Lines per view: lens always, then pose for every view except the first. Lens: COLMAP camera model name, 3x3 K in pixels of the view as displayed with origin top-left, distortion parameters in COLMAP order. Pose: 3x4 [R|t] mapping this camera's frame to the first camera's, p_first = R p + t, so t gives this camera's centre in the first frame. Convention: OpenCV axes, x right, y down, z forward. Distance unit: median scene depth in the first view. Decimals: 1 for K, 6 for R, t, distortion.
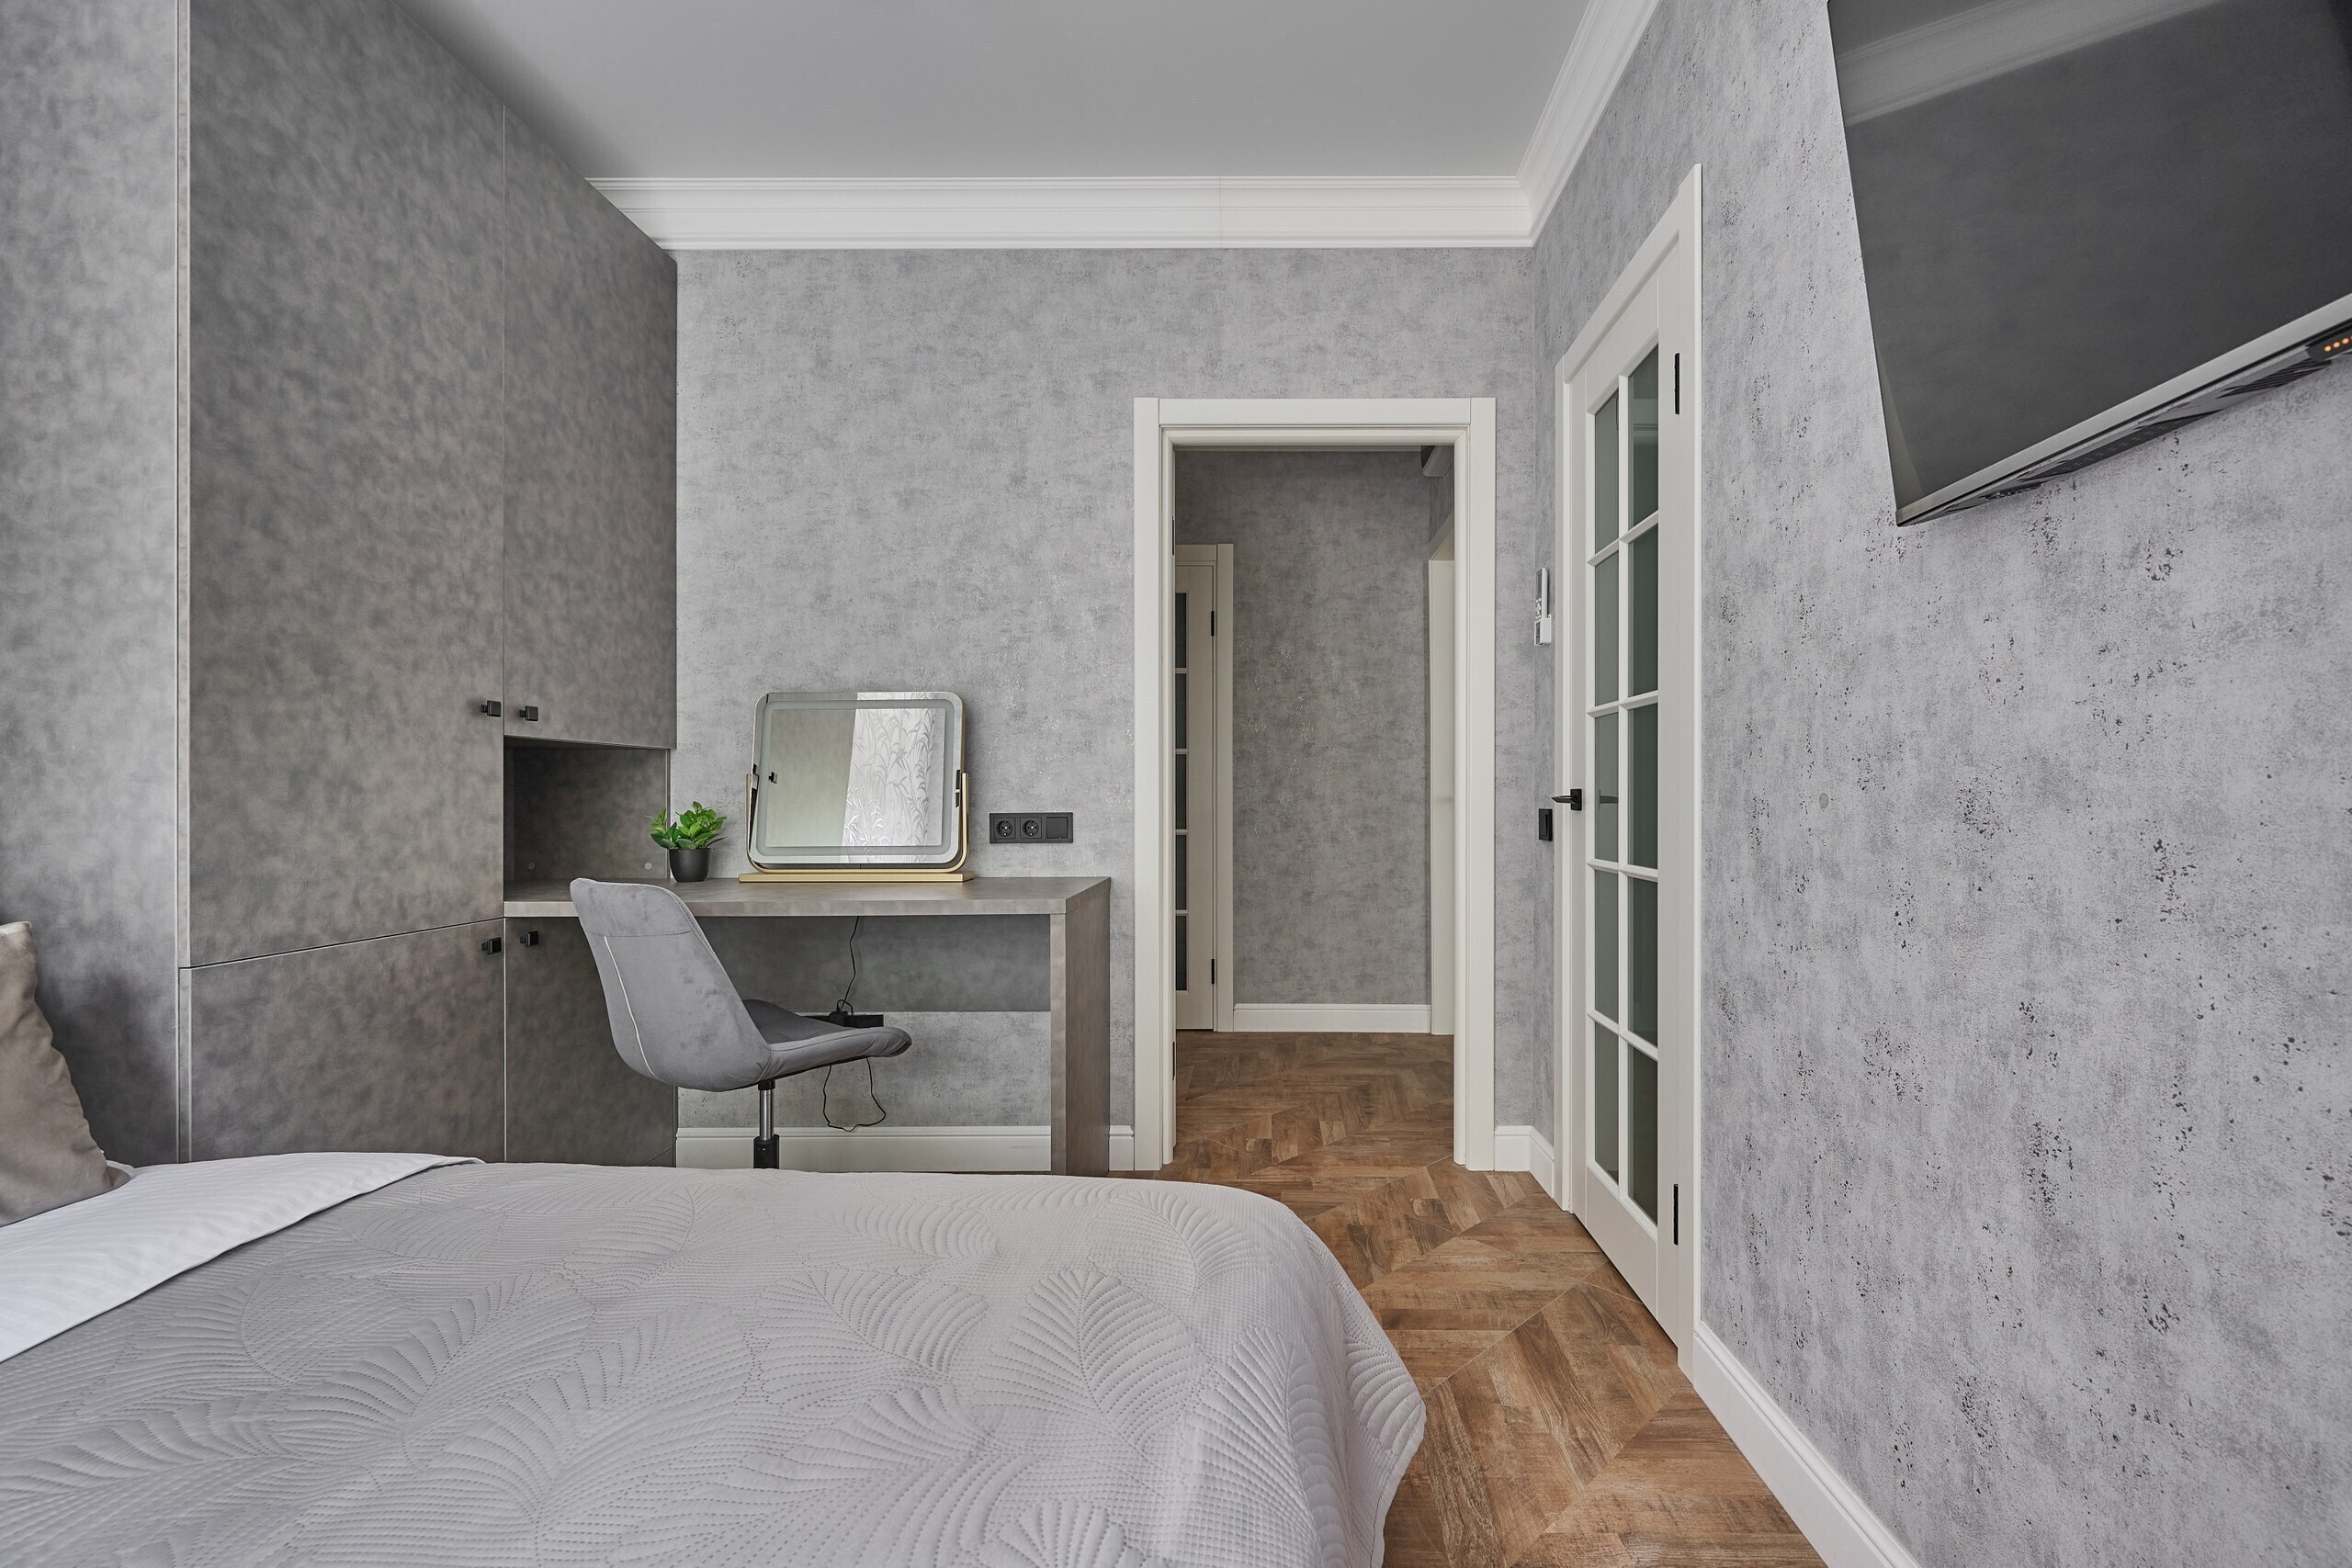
lens RADIAL K [[967.6, 0, 1266.7], [0, 967.6, 796.9], [0, 0, 1]] dist [-0.001187, 0.000573]
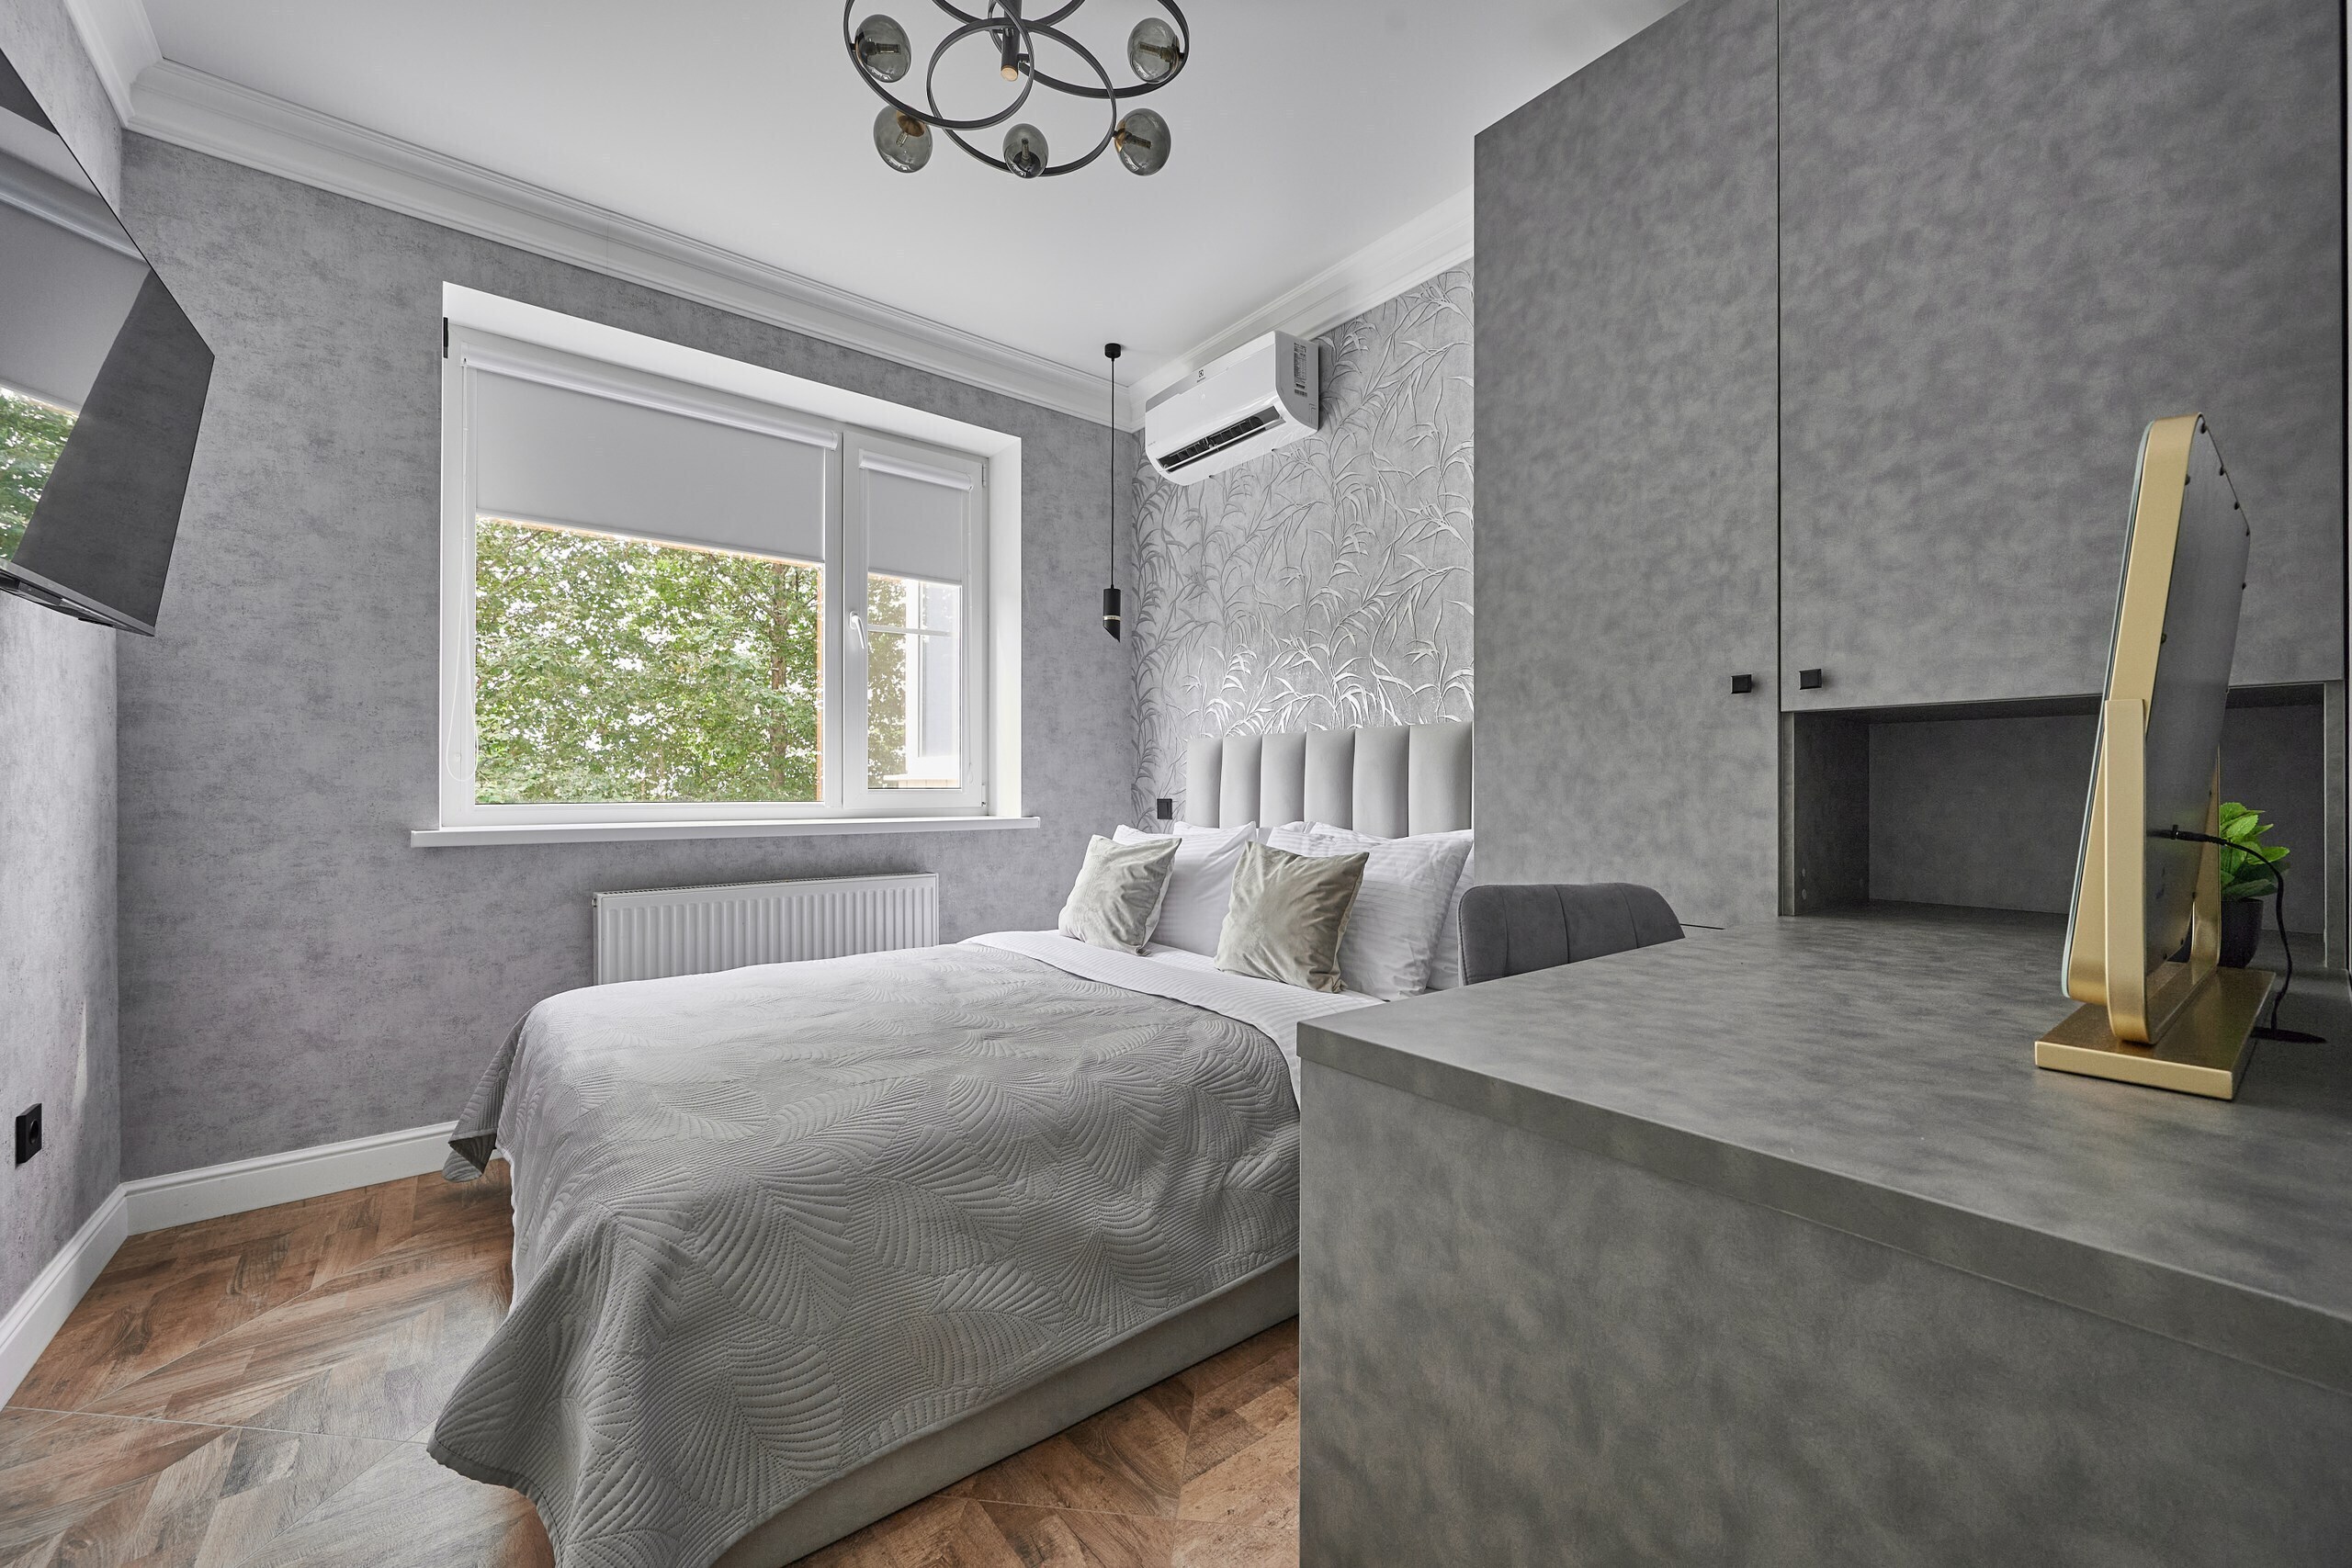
lens RADIAL K [[939.2, 0, 1170.8], [0, 939.2, 783.6], [0, 0, 1]] dist [-0.000799, 0.000244]
pose [[-0.794088, -0.006516, -0.607768, 0.100143], [-0.002807, 0.999971, -0.007054, 0.003749], [0.607797, -0.003895, -0.794083, 1.302924]]
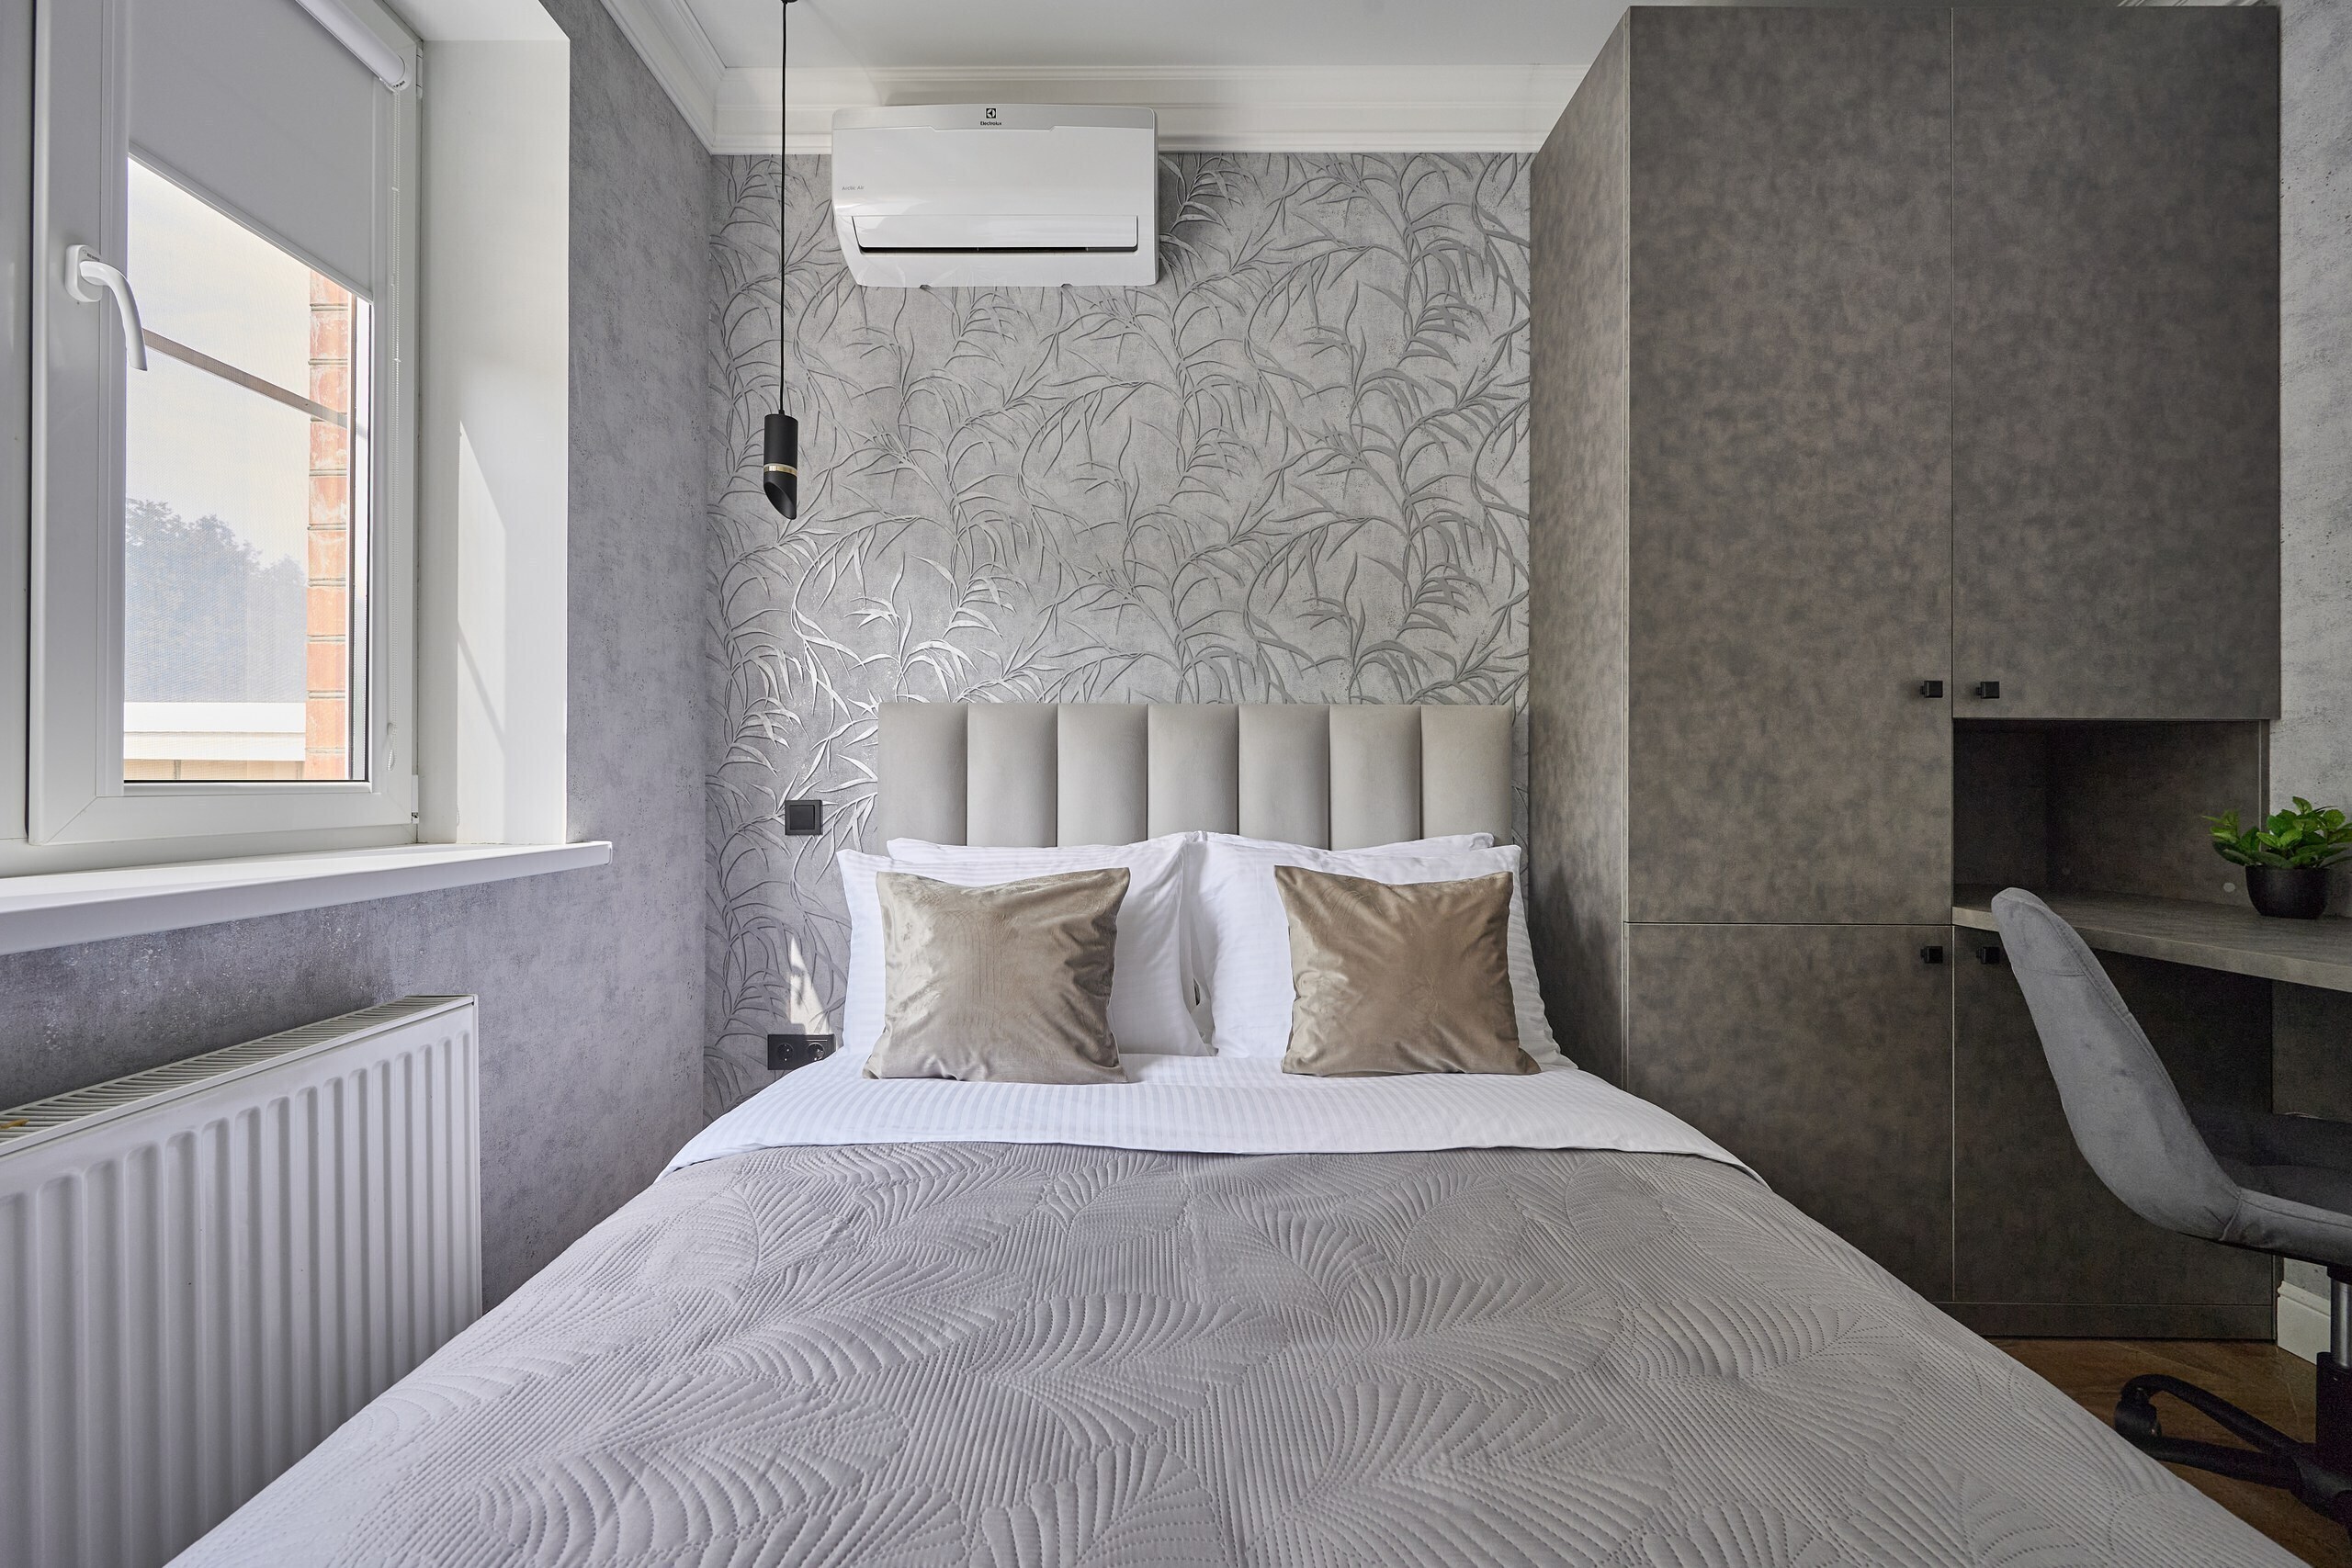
lens RADIAL K [[939.2, 0, 1140.2], [0, 939.2, 778.7], [0, 0, 1]] dist [-0.000799, 0.000244]
pose [[-0.013125, -0.005711, -0.999898, 0.076141], [-0.005096, 0.999971, -0.005644, 0.000413], [0.999901, 0.005021, -0.013154, 0.267664]]
